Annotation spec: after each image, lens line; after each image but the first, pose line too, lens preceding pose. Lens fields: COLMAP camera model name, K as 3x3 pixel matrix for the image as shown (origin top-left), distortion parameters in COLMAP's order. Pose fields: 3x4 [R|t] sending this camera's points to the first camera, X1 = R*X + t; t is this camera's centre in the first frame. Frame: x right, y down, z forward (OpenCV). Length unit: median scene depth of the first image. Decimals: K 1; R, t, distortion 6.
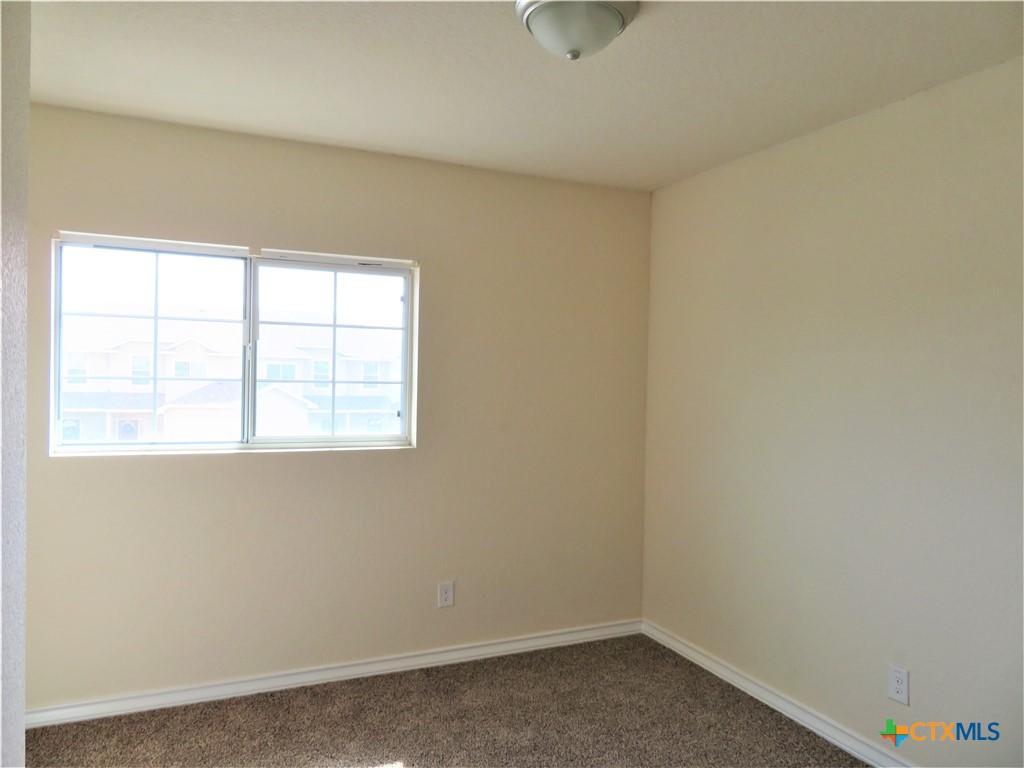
lens RADIAL K [[738.6, 0, 512.0], [0, 738.6, 384.0], [0, 0, 1]] dist [-0.002570, -0.003468]
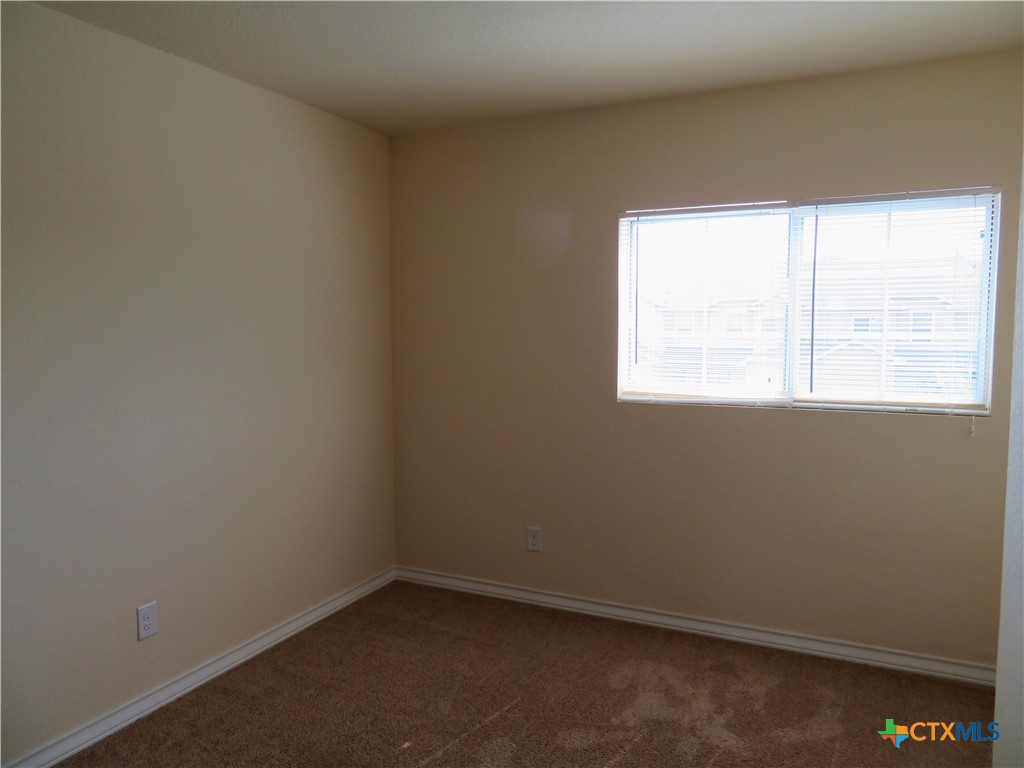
lens RADIAL K [[738.6, 0, 512.0], [0, 738.6, 384.0], [0, 0, 1]] dist [-0.002570, -0.003468]
pose [[0.635265, 0.044332, -0.771021, 0.167771], [0.000836, 0.998311, 0.058089, 0.003042], [0.772294, -0.037546, 0.634155, 0.084668]]
